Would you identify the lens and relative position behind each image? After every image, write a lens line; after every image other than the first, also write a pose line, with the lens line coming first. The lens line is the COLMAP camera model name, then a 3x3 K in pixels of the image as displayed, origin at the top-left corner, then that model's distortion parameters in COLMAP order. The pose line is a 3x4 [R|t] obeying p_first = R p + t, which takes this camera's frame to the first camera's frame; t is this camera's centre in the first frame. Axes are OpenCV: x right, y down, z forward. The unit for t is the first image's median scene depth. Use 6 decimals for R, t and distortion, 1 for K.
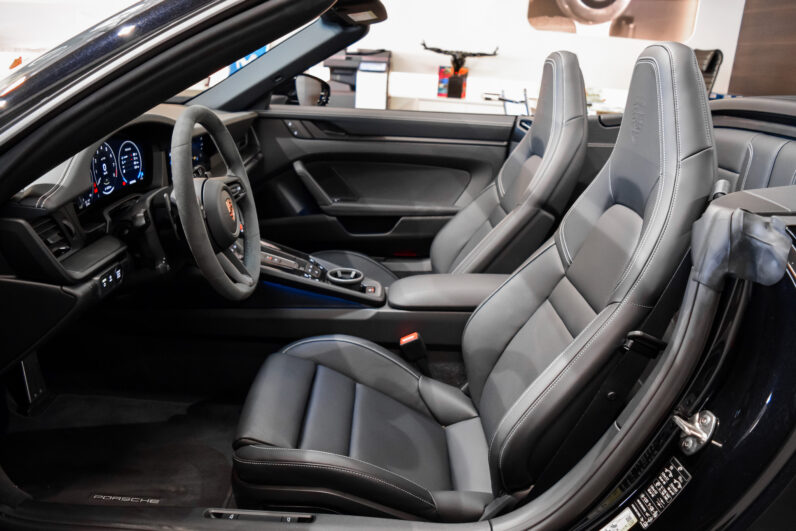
lens RADIAL K [[627.1, 0, 398.0], [0, 627.1, 265.5], [0, 0, 1]] dist [-0.081637, 0.004529]
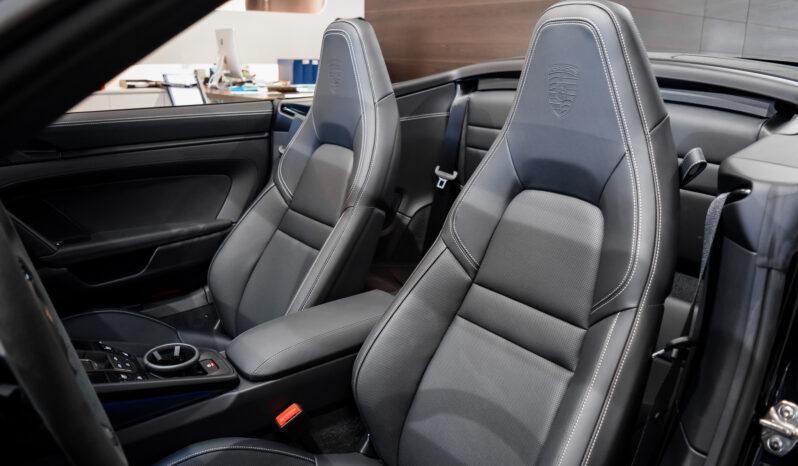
lens RADIAL K [[626.0, 0, 399.0], [0, 626.0, 233.0], [0, 0, 1]] dist [-0.079540, -0.001736]
pose [[0.819079, -0.205698, 0.535536, -0.167917], [0.213901, 0.975694, 0.047611, -0.074364], [-0.532313, 0.075554, 0.843169, 0.229911]]
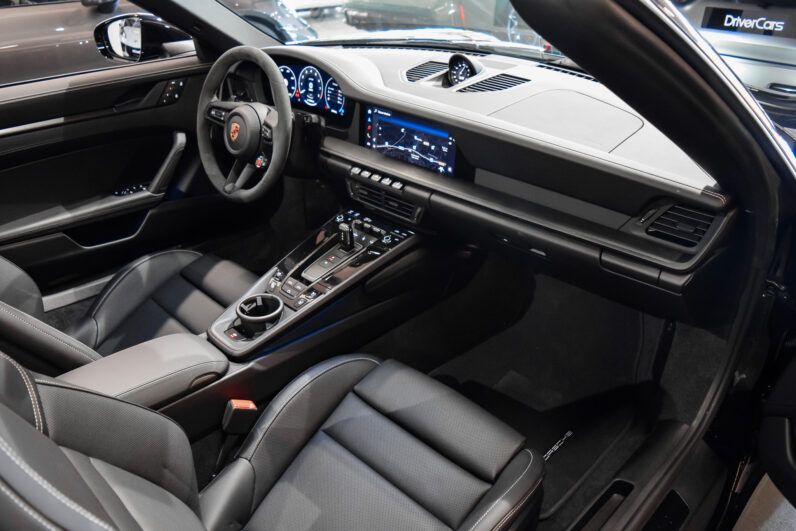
lens RADIAL K [[625.1, 0, 393.9], [0, 625.1, 267.0], [0, 0, 1]] dist [-0.085853, 0.011172]
pose [[-0.710731, 0.290555, -0.640655, 0.225720], [-0.259183, 0.738491, 0.622459, -0.438390], [0.653976, 0.608448, -0.449562, 1.132096]]
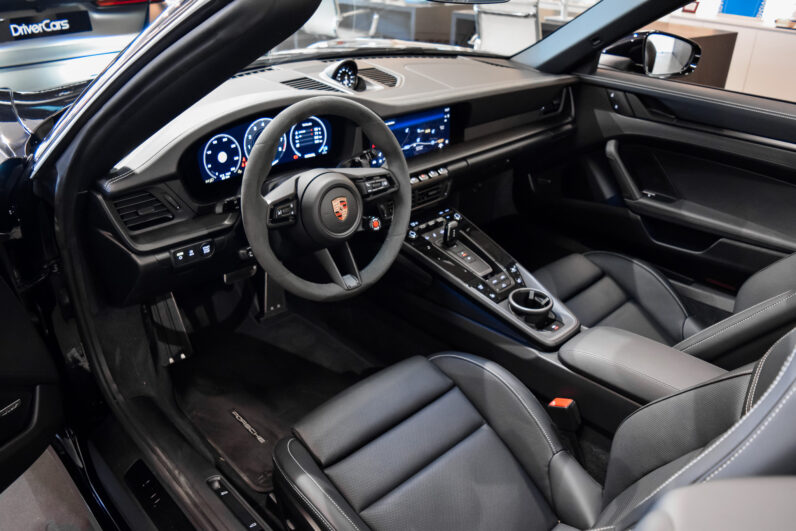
lens RADIAL K [[625.1, 0, 393.9], [0, 625.1, 267.0], [0, 0, 1]] dist [-0.085853, 0.011172]
pose [[0.681047, 0.304644, -0.665858, 0.263446], [-0.210723, 0.952417, 0.220221, -0.135581], [0.701264, -0.009669, 0.712836, 0.217655]]
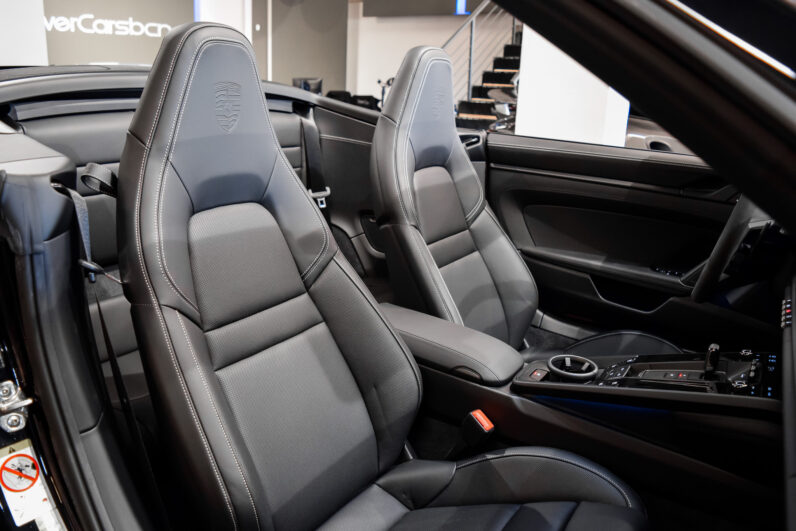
lens RADIAL K [[625.1, 0, 393.9], [0, 625.1, 267.0], [0, 0, 1]] dist [-0.085853, 0.011172]
pose [[-0.833379, -0.245588, 0.495143, -0.191479], [0.081241, 0.831697, 0.549254, -0.401569], [-0.546699, 0.497963, -0.673167, 1.230096]]
